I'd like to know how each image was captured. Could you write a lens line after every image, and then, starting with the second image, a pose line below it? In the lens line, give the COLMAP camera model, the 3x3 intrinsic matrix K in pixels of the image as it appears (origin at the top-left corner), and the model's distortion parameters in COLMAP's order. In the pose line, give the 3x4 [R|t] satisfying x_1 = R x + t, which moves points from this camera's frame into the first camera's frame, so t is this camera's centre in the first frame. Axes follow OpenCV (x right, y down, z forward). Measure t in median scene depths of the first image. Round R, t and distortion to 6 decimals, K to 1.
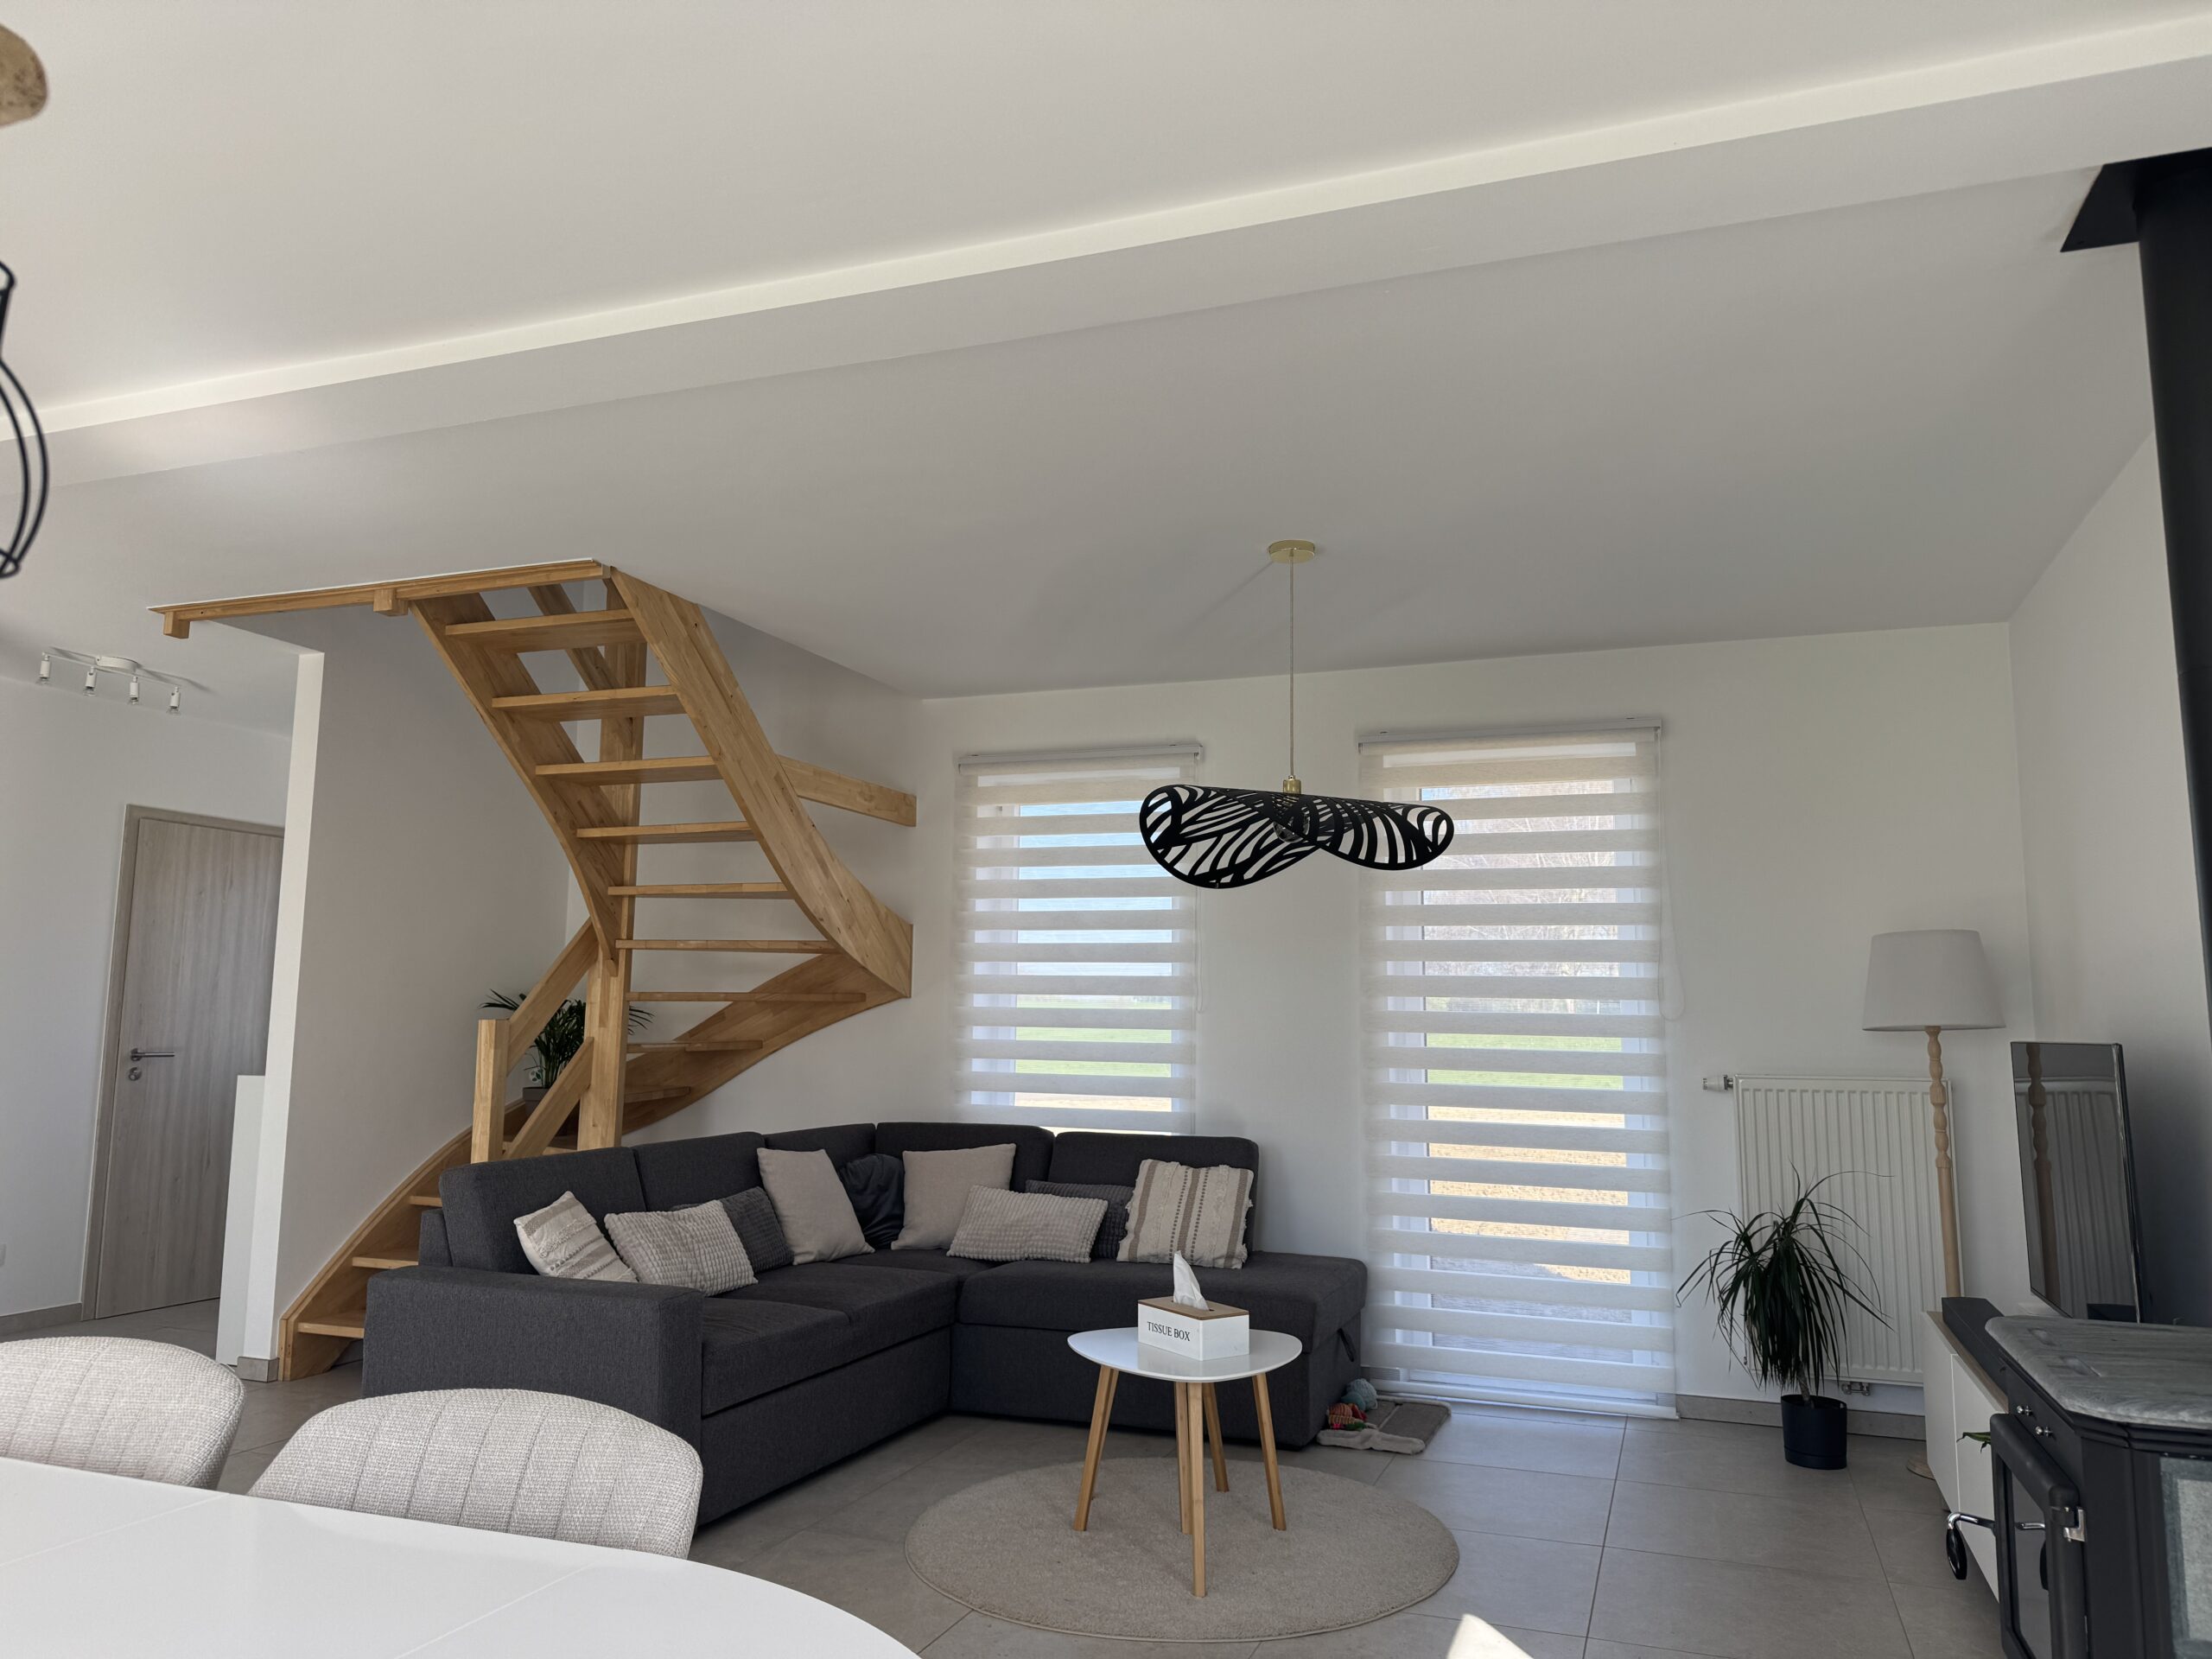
lens RADIAL K [[1565.8, 0, 1079.0], [0, 1565.8, 830.5], [0, 0, 1]] dist [0.162103, -0.203048]
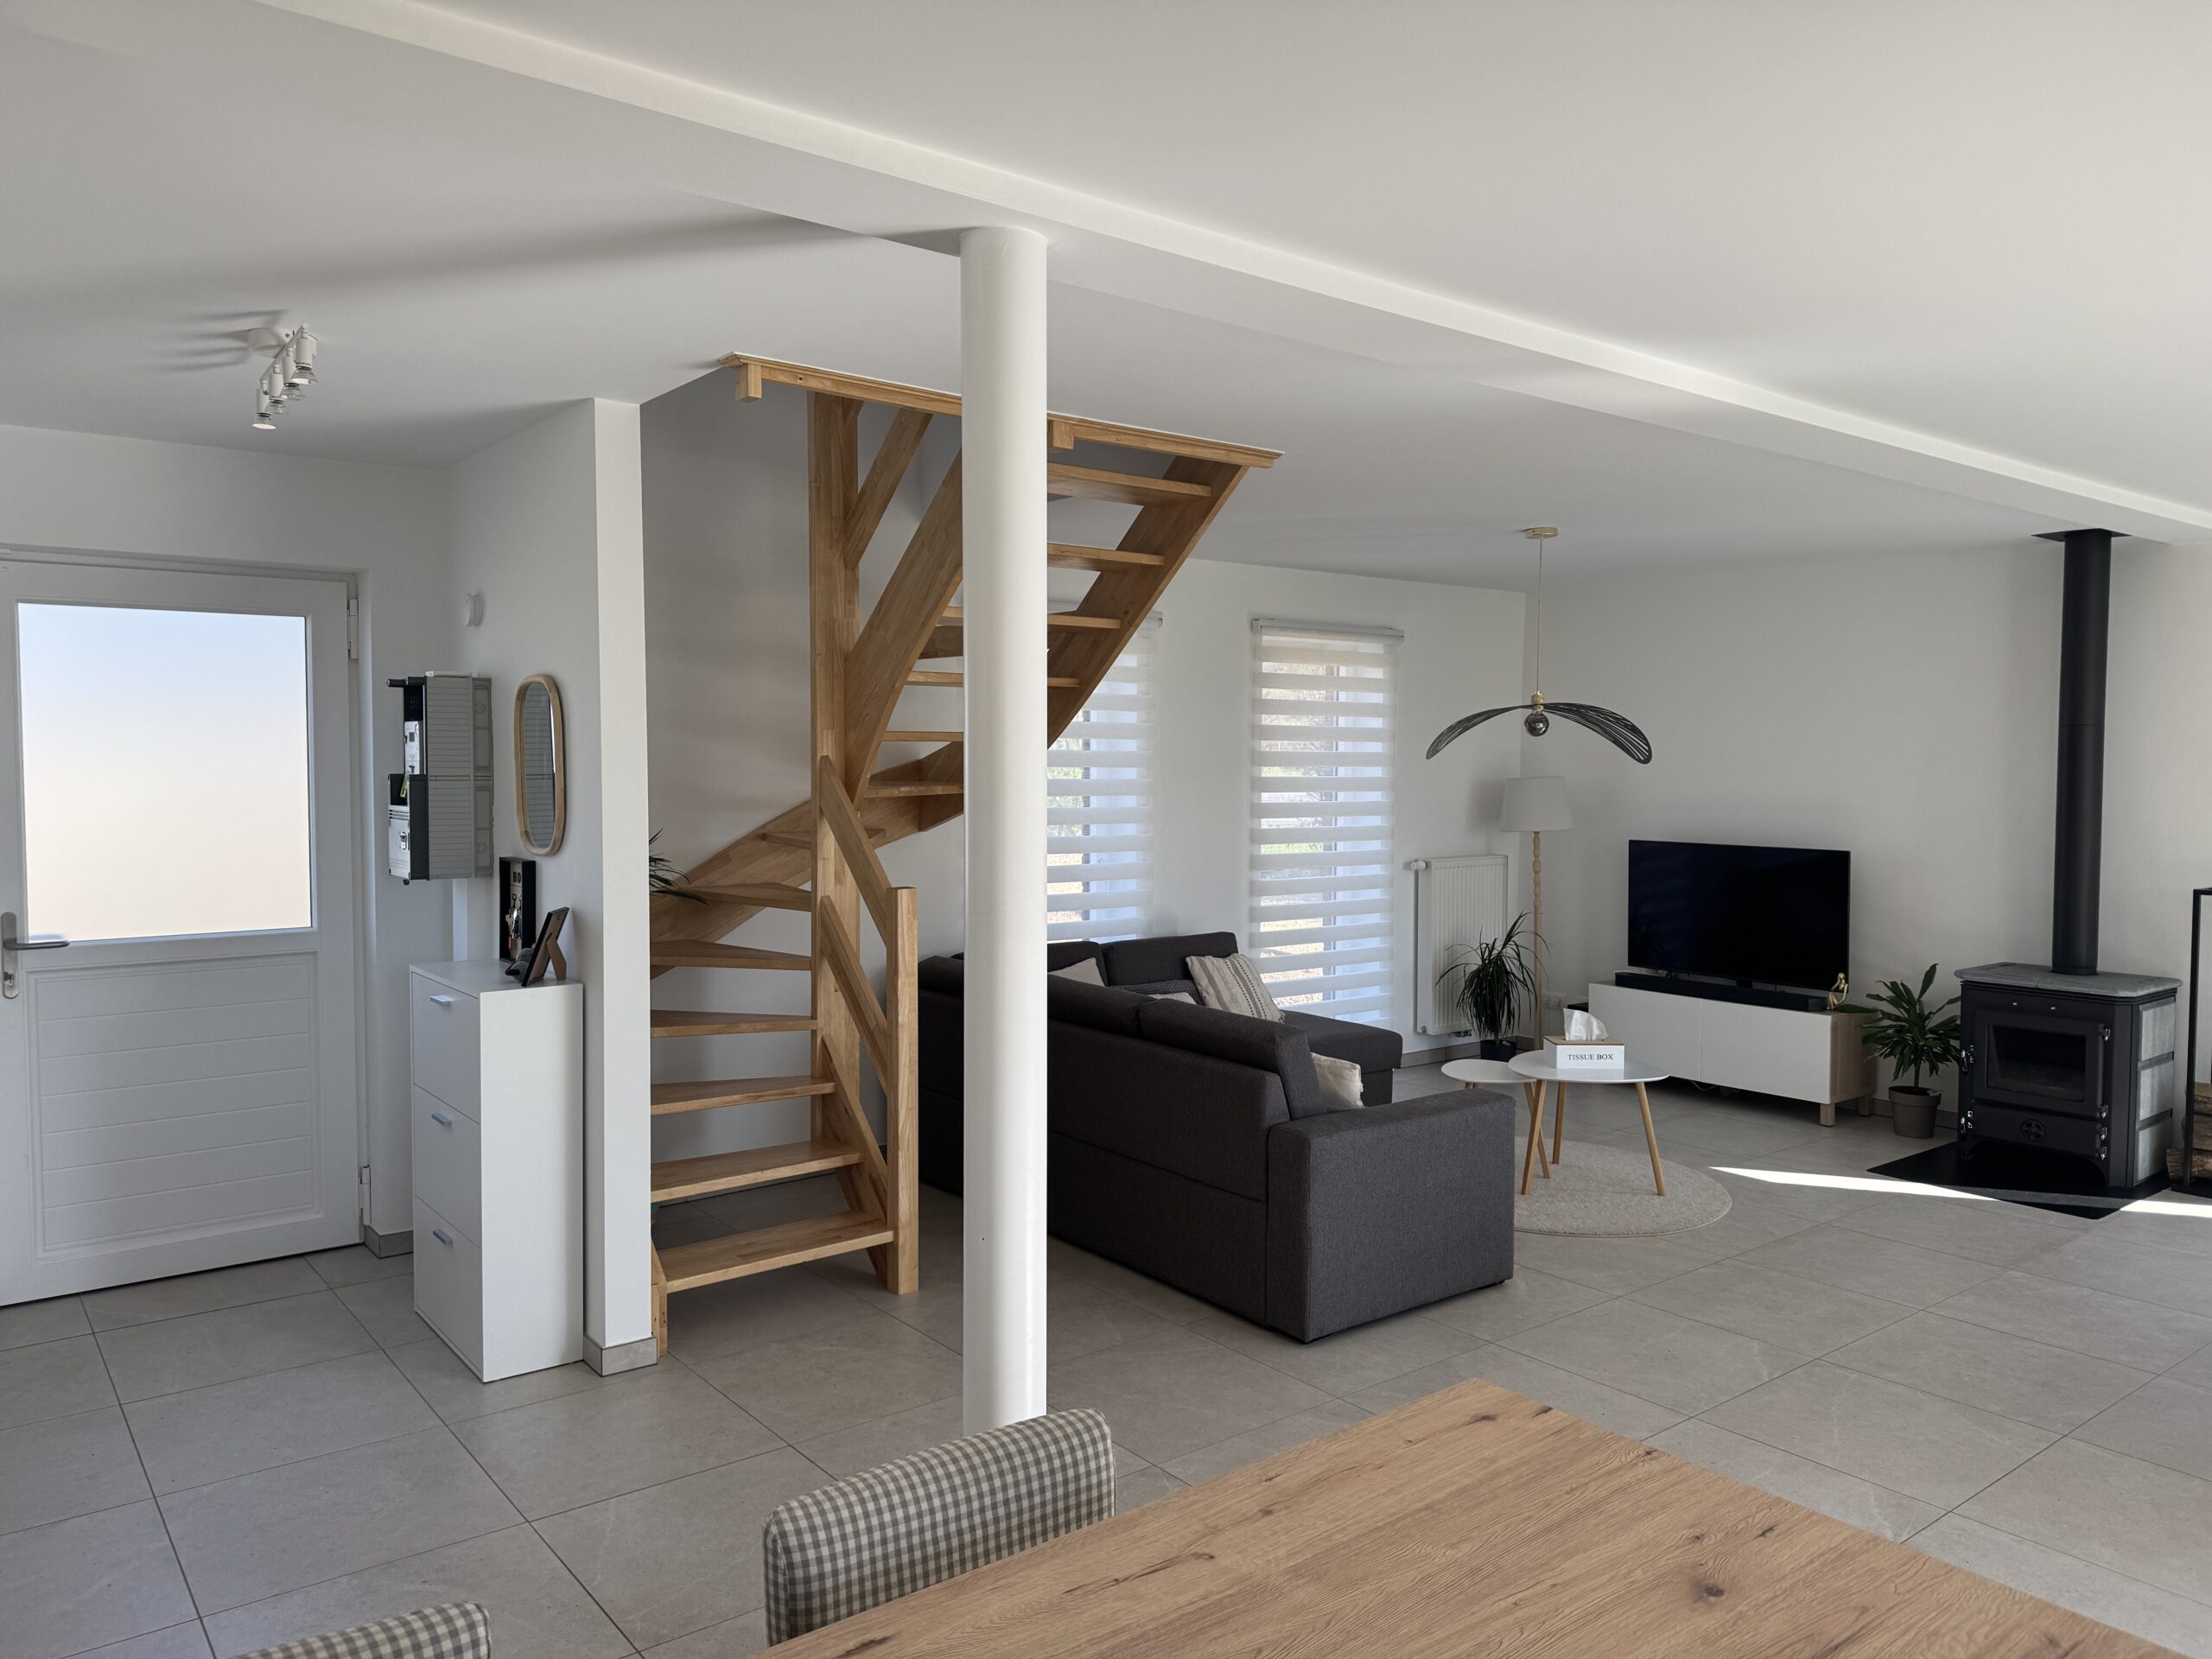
lens RADIAL K [[1565.8, 0, 1079.0], [0, 1565.8, 830.5], [0, 0, 1]] dist [0.162103, -0.203048]
pose [[0.537824, -0.053918, 0.841331, -1.052118], [-0.099440, 0.986929, 0.126816, -0.041842], [-0.837172, -0.151866, 0.525433, 0.435787]]
